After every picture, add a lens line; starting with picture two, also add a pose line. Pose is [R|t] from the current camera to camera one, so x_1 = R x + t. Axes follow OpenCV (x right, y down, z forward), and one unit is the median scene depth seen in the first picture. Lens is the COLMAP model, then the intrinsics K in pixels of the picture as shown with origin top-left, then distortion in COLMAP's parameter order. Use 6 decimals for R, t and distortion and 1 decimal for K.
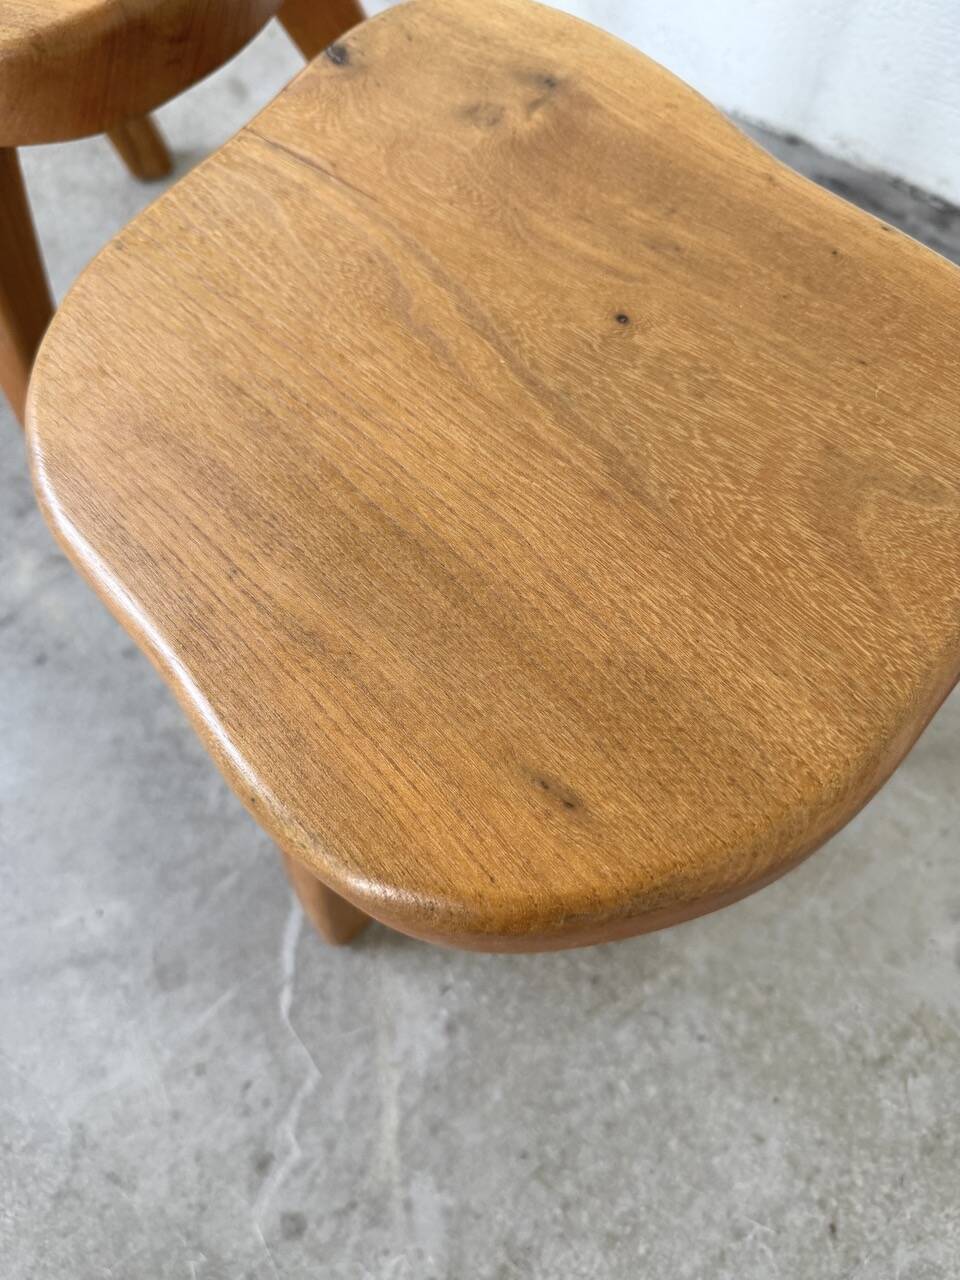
lens RADIAL K [[919.7, 0, 491.8], [0, 919.7, 655.4], [0, 0, 1]] dist [0.016603, -0.050637]
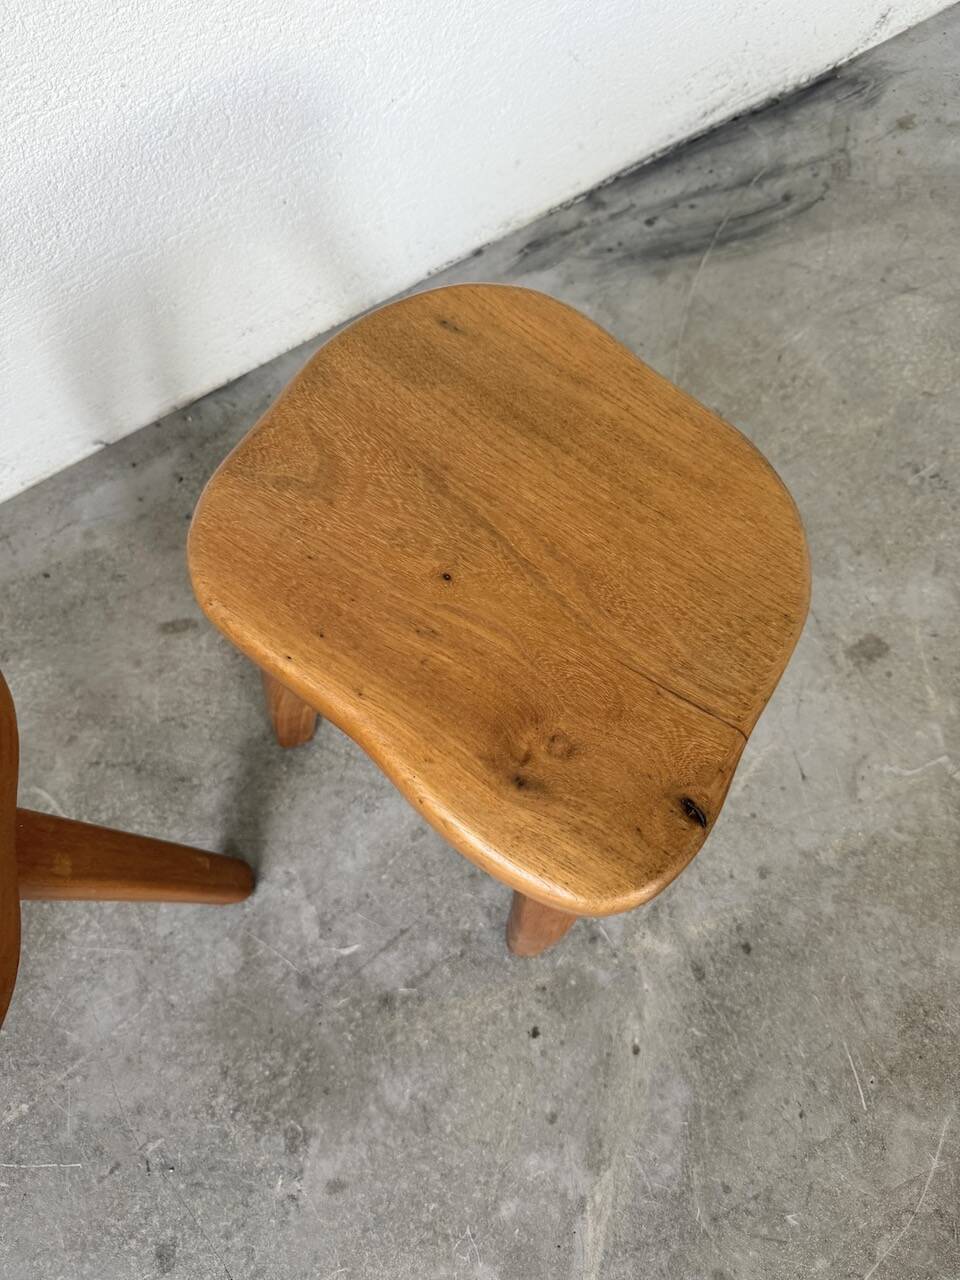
lens RADIAL K [[949.0, 0, 481.2], [0, 949.0, 640.0], [0, 0, 1]] dist [-0.034857, 0.016251]
pose [[0.365069, -0.859334, 0.358146, -0.874339], [0.861673, 0.457540, 0.219491, -0.901131], [-0.352482, 0.228476, 0.907499, -0.073522]]
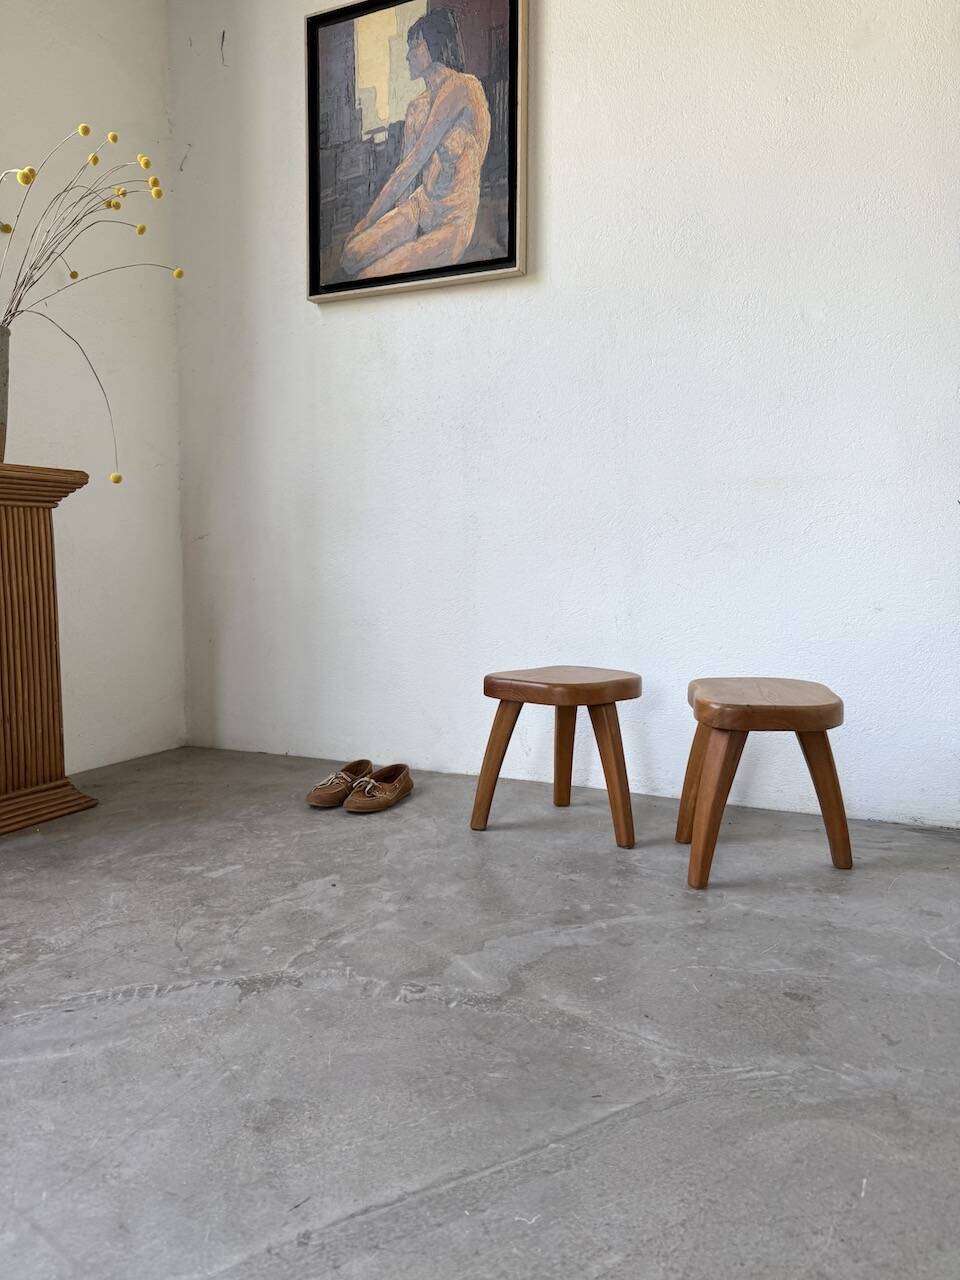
lens RADIAL K [[924.2, 0, 466.8], [0, 924.2, 642.7], [0, 0, 1]] dist [-0.000631, -0.018562]
pose [[0.979908, 0.039304, 0.195538, -2.232440], [0.157169, 0.451413, -0.878365, 2.122036], [-0.122792, 0.891449, 0.436166, -0.790839]]
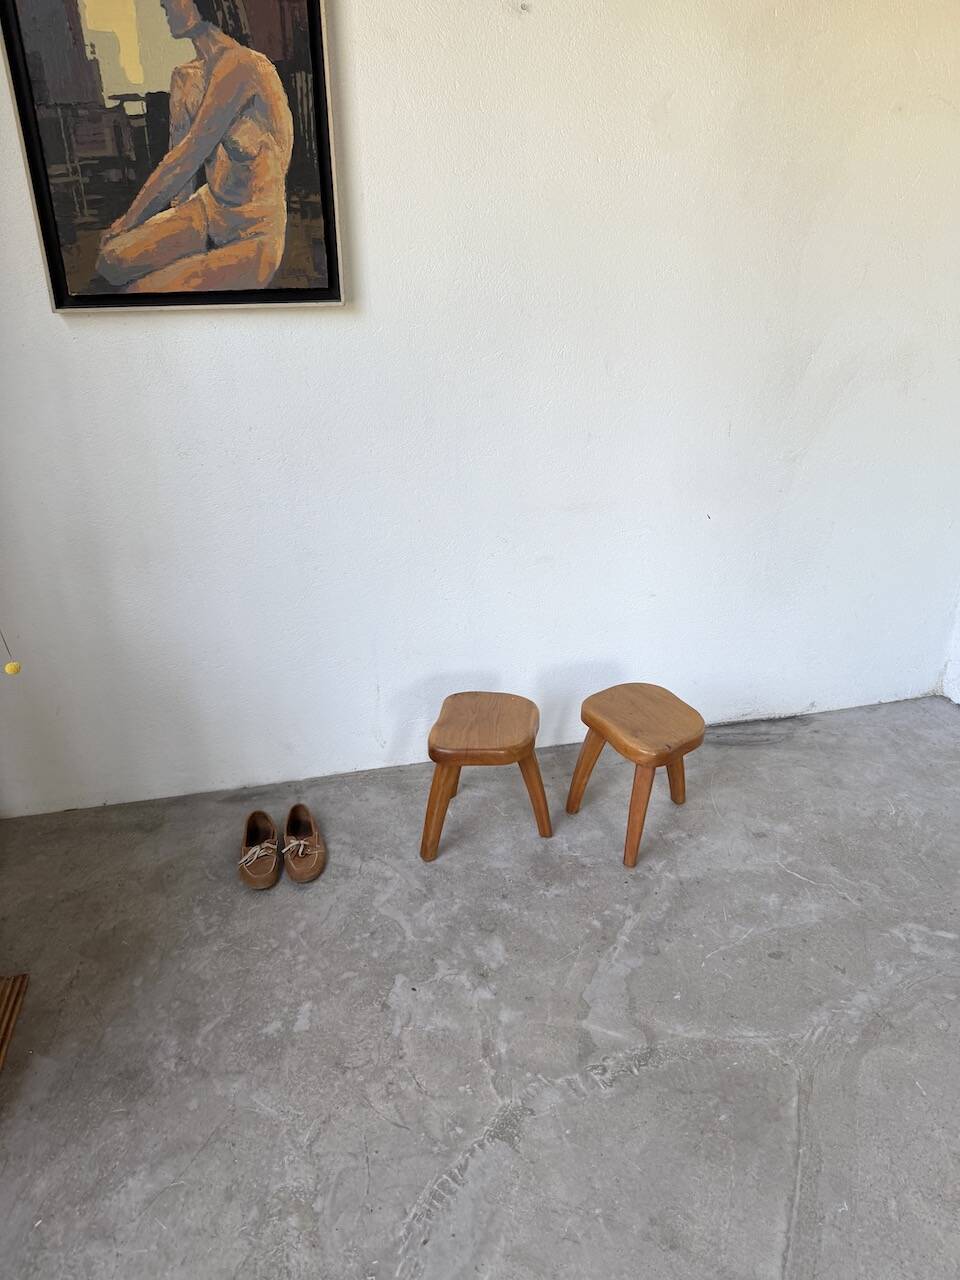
lens RADIAL K [[924.2, 0, 487.1], [0, 924.2, 643.6], [0, 0, 1]] dist [-0.000631, -0.018562]
pose [[0.653258, -0.277790, 0.704334, -4.195869], [0.691260, 0.598347, -0.405143, 0.430867], [-0.308892, 0.751541, 0.582900, -2.005713]]
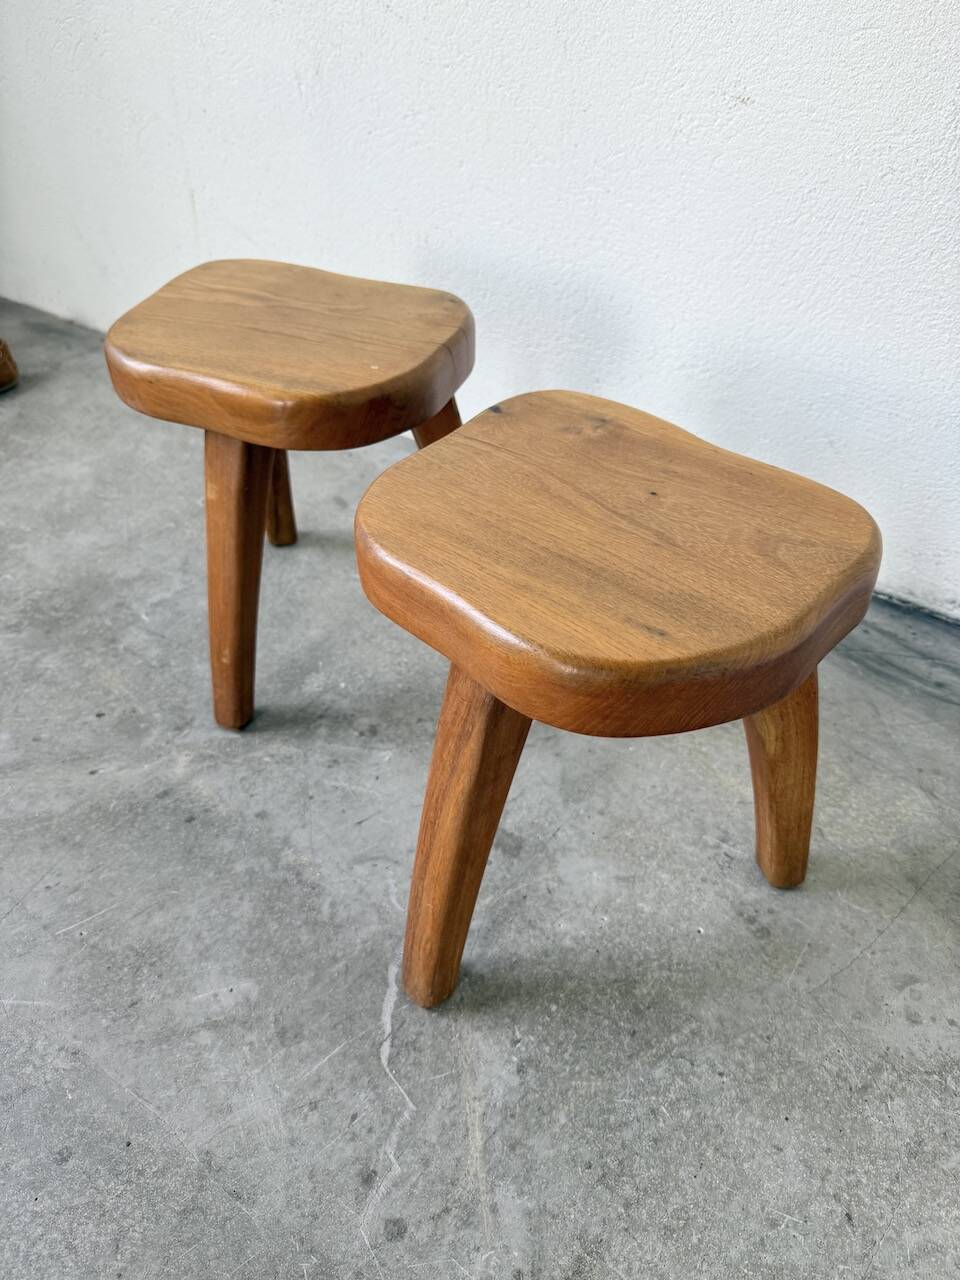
lens RADIAL K [[924.2, 0, 483.1], [0, 924.2, 649.8], [0, 0, 1]] dist [-0.000631, -0.018562]
pose [[0.997641, 0.038487, 0.056845, -0.195369], [-0.006056, 0.874173, -0.485577, 0.533886], [-0.068381, 0.484087, 0.872344, -0.365638]]
